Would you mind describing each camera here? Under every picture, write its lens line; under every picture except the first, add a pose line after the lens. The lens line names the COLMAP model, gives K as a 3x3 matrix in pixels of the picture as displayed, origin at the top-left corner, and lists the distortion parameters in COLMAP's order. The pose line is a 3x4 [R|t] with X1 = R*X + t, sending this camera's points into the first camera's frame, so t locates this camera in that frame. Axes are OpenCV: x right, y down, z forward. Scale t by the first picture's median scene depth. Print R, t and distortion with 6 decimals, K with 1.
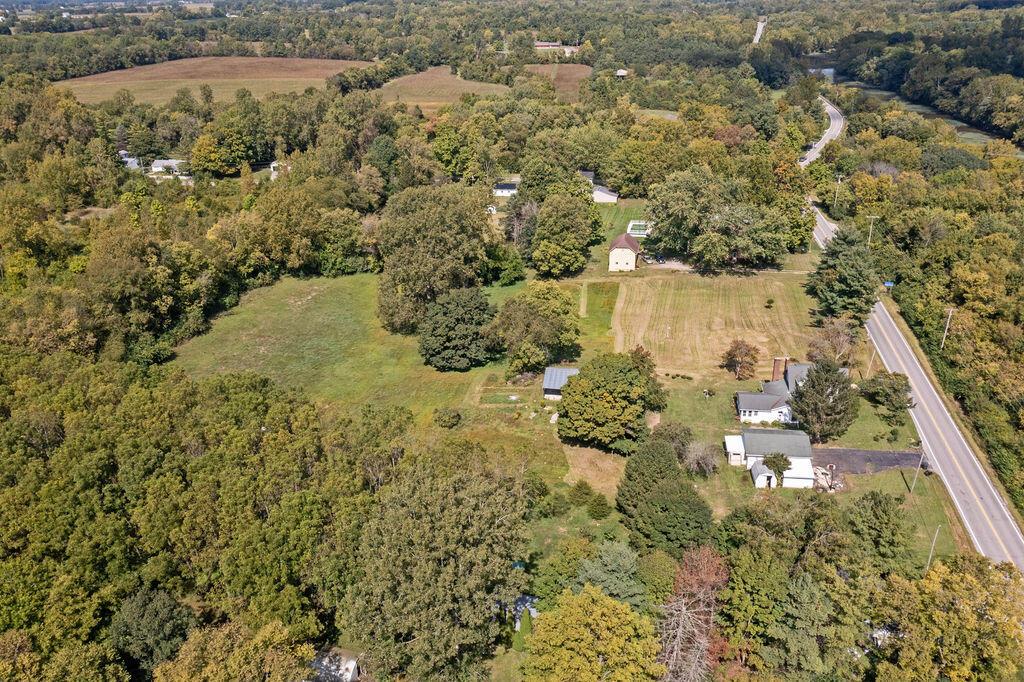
lens RADIAL K [[799.5, 0, 537.7], [0, 799.5, 354.6], [0, 0, 1]] dist [0.001464, 0.000549]
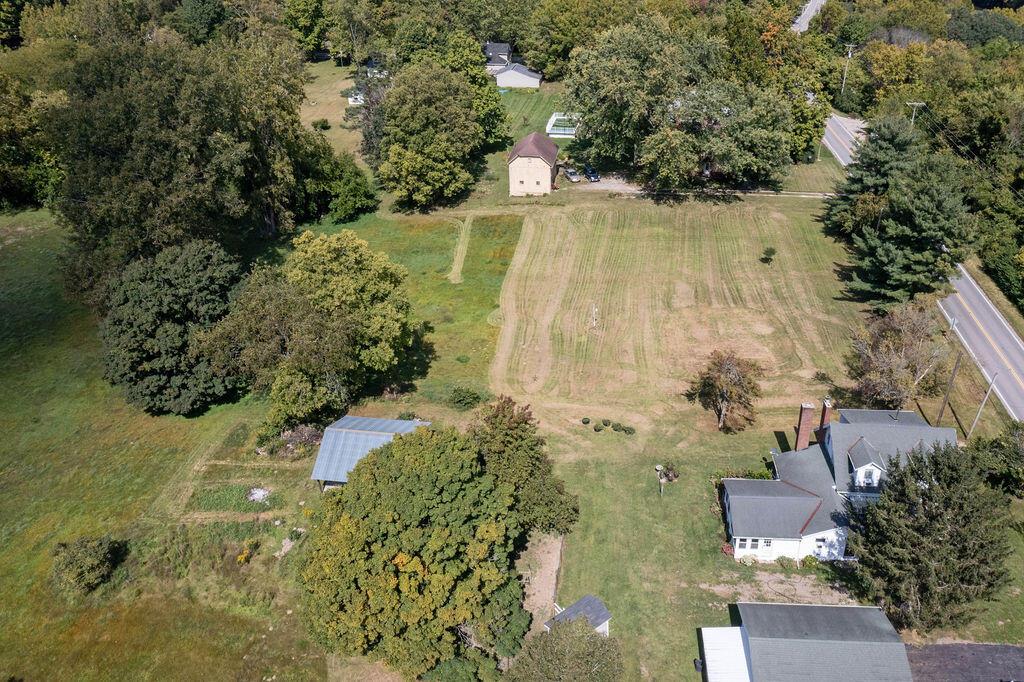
lens RADIAL K [[755.8, 0, 643.6], [0, 755.8, 387.5], [0, 0, 1]] dist [0.004640, 0.001783]
pose [[0.985768, -0.056859, 0.158204, 0.095160], [0.029265, 0.984737, 0.171571, -0.058735], [-0.165545, -0.164500, 0.972386, 0.410788]]
